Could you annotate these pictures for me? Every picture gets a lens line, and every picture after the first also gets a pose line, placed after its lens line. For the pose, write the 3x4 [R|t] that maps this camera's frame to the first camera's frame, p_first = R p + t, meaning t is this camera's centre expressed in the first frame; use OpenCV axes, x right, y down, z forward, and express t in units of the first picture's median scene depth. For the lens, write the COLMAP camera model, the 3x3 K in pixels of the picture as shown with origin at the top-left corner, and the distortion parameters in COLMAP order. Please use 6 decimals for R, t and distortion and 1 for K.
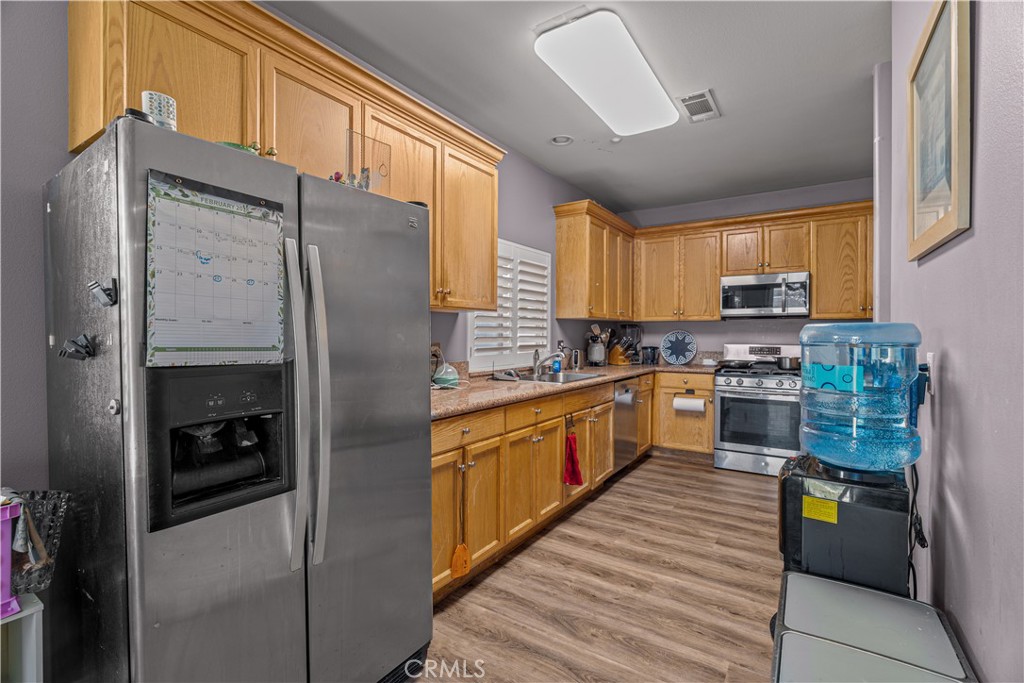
lens RADIAL K [[464.8, 0, 510.2], [0, 464.8, 342.9], [0, 0, 1]] dist [-0.014128, 0.001406]
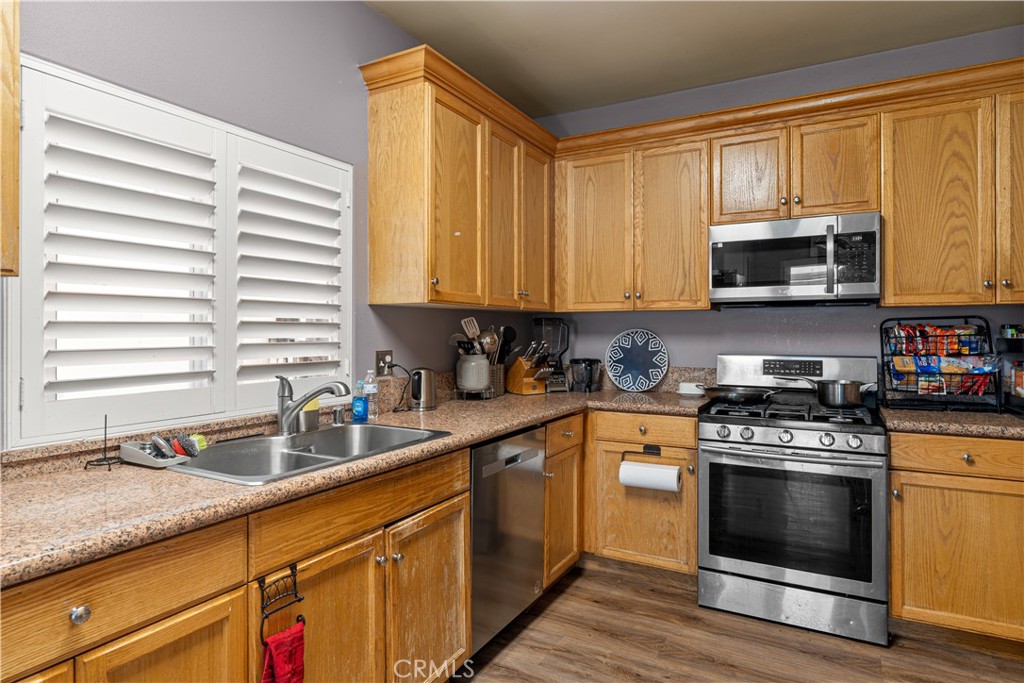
lens RADIAL K [[583.5, 0, 511.0], [0, 583.5, 334.1], [0, 0, 1]] dist [-0.001857, -0.000408]
pose [[0.996863, -0.002298, 0.079109, 0.190892], [0.003452, 0.999890, -0.014453, -0.013219], [-0.079067, 0.014681, 0.996761, 0.388409]]
